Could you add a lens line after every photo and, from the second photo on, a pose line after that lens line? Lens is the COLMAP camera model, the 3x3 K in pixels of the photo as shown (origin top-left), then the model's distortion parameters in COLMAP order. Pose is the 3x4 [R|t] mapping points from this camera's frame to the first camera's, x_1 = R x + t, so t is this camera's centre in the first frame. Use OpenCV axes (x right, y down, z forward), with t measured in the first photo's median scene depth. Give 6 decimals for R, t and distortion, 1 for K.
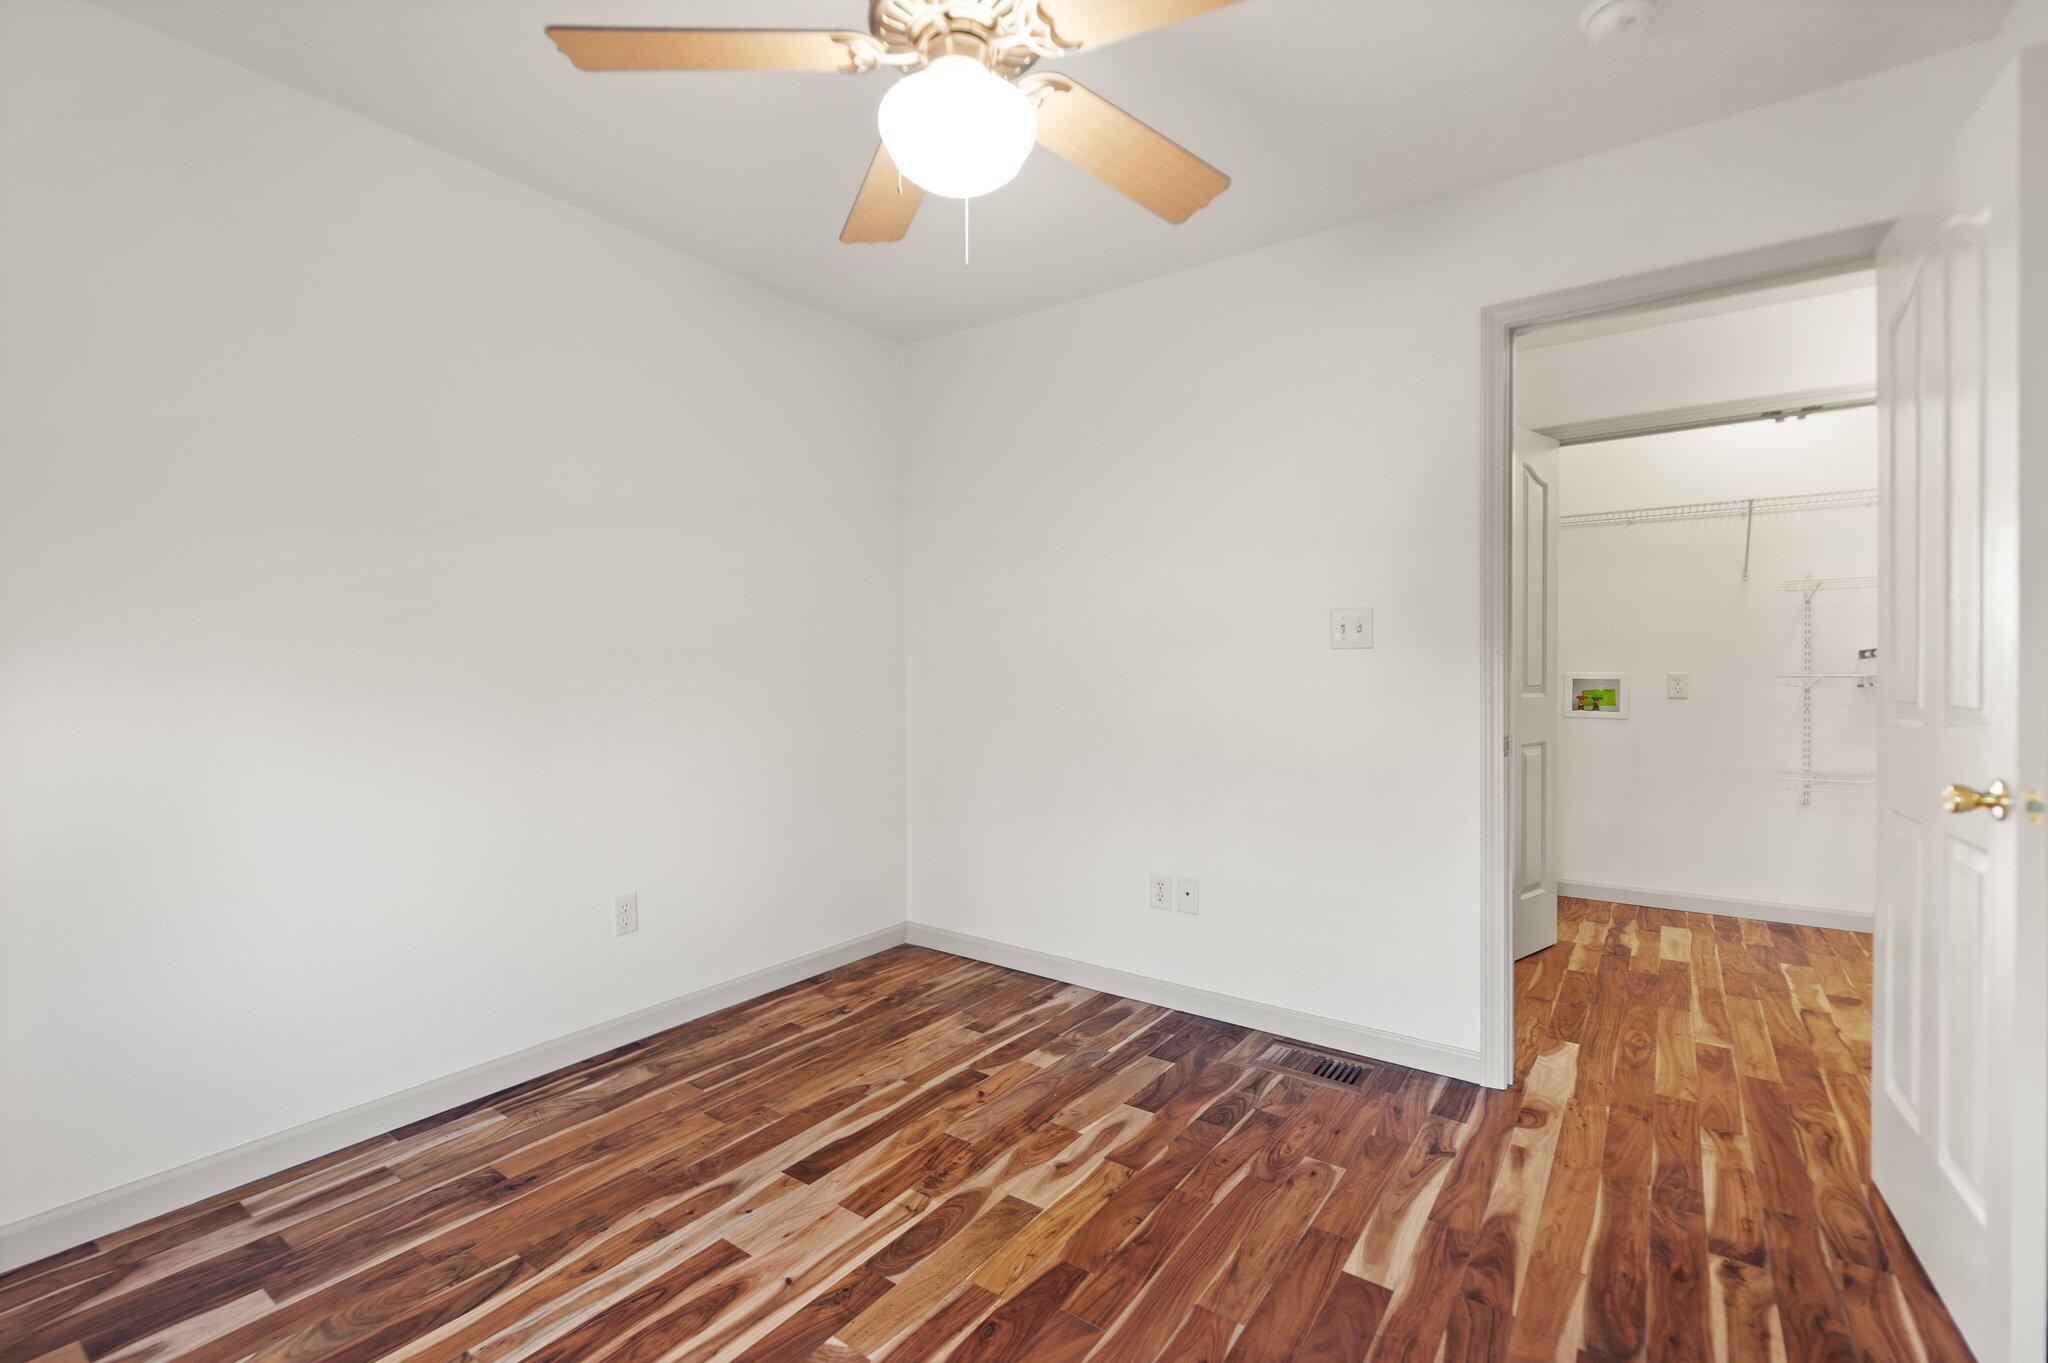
lens RADIAL K [[892.3, 0, 1026.0], [0, 892.3, 676.1], [0, 0, 1]] dist [0.002155, -0.001164]
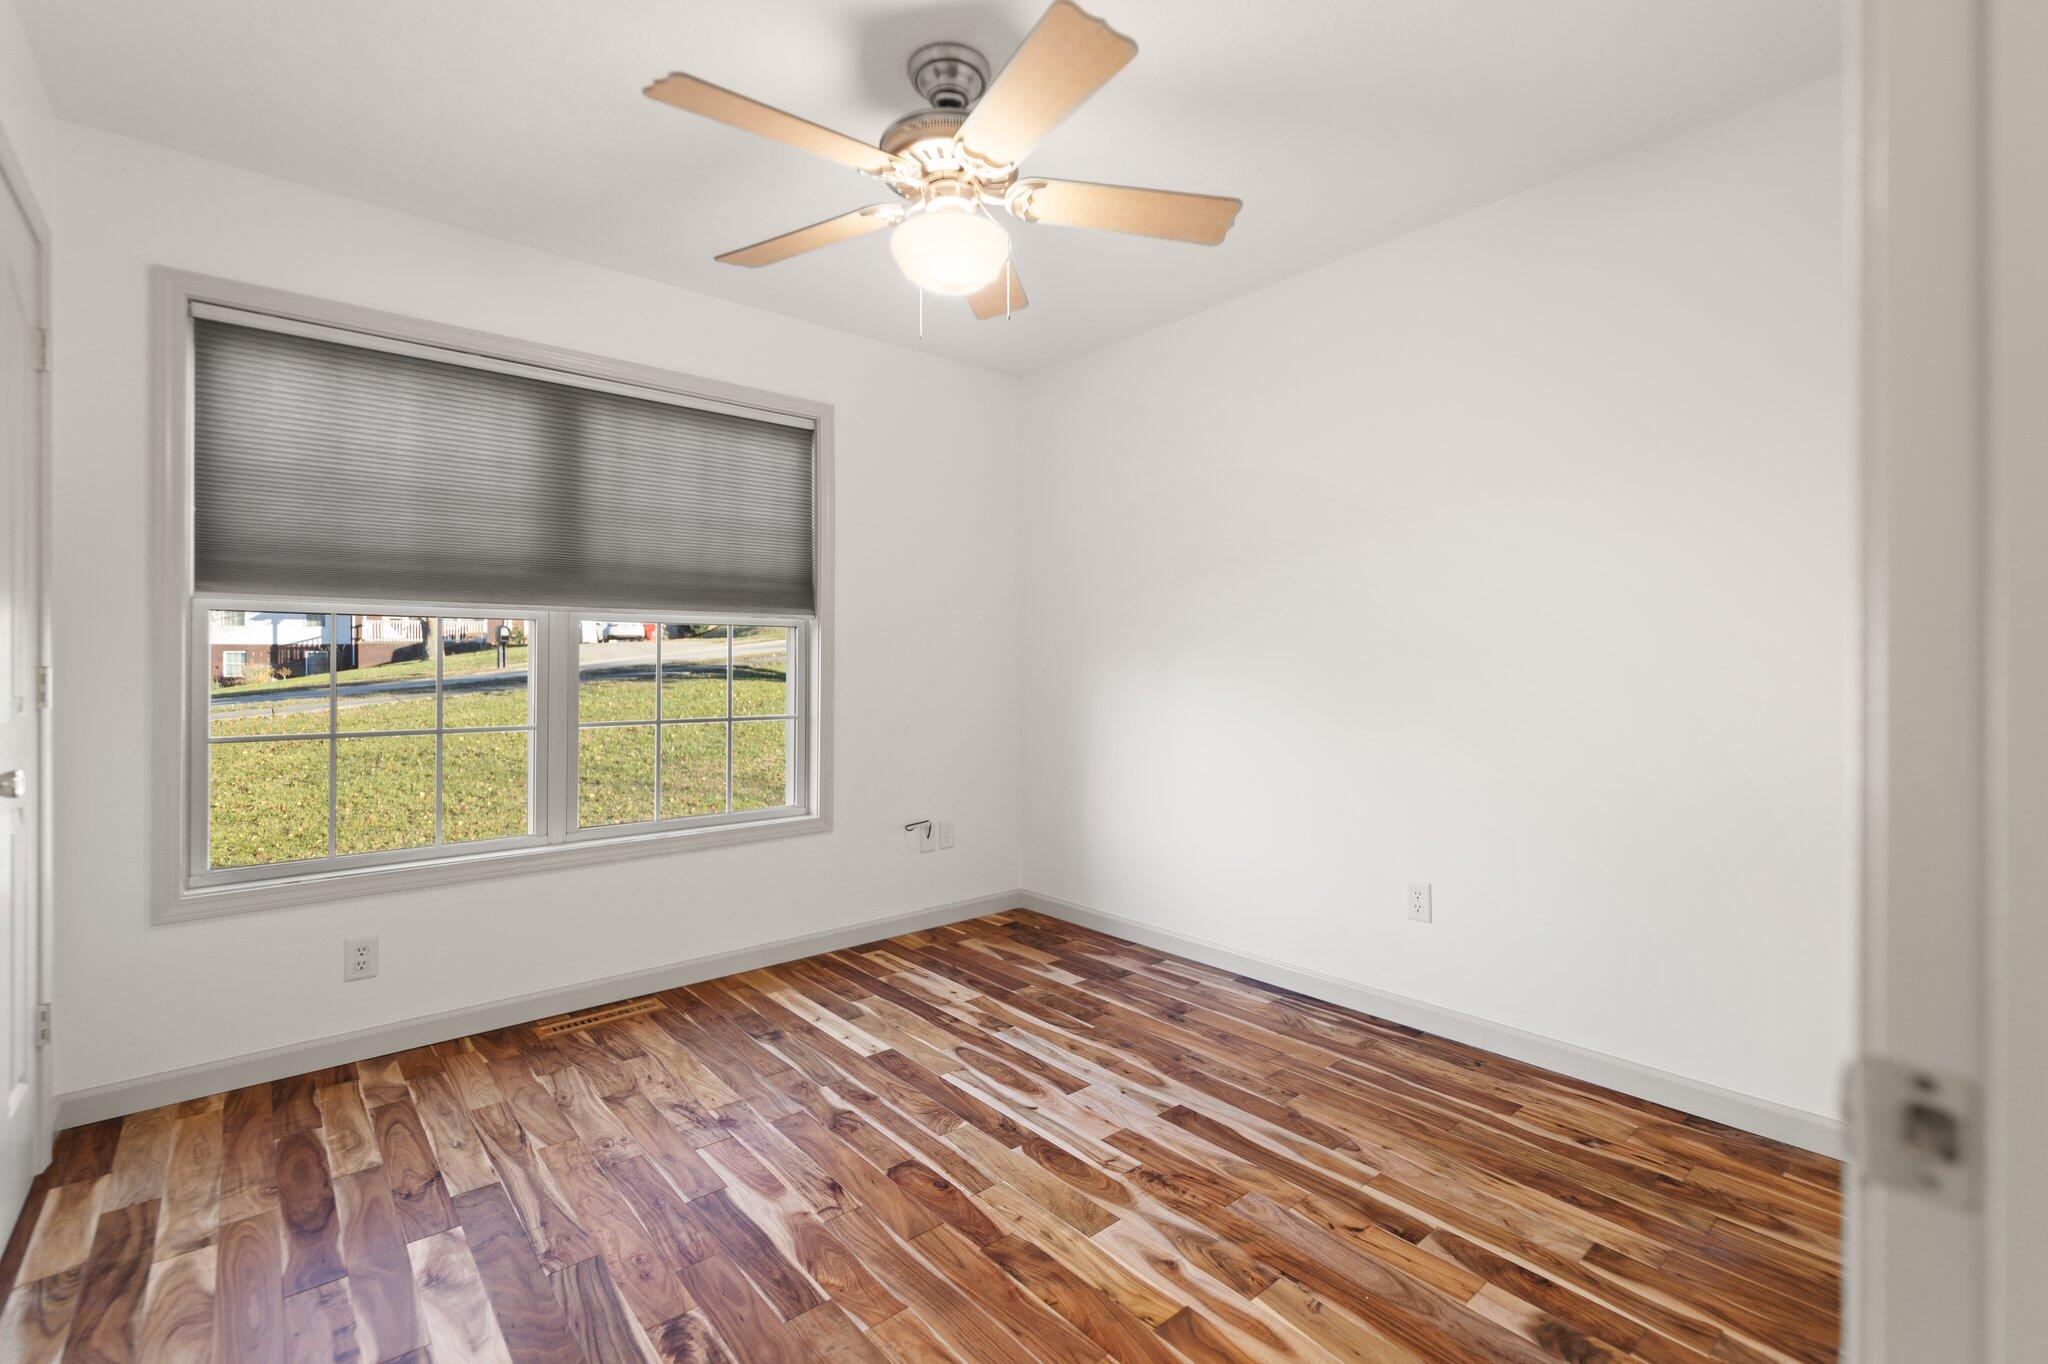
lens RADIAL K [[892.3, 0, 1025.4], [0, 892.3, 669.5], [0, 0, 1]] dist [0.002155, -0.001164]
pose [[-0.228517, 0.008797, -0.973500, 0.827876], [-0.004954, 0.999936, 0.010199, -0.016536], [0.973527, 0.007153, -0.228459, 0.990618]]
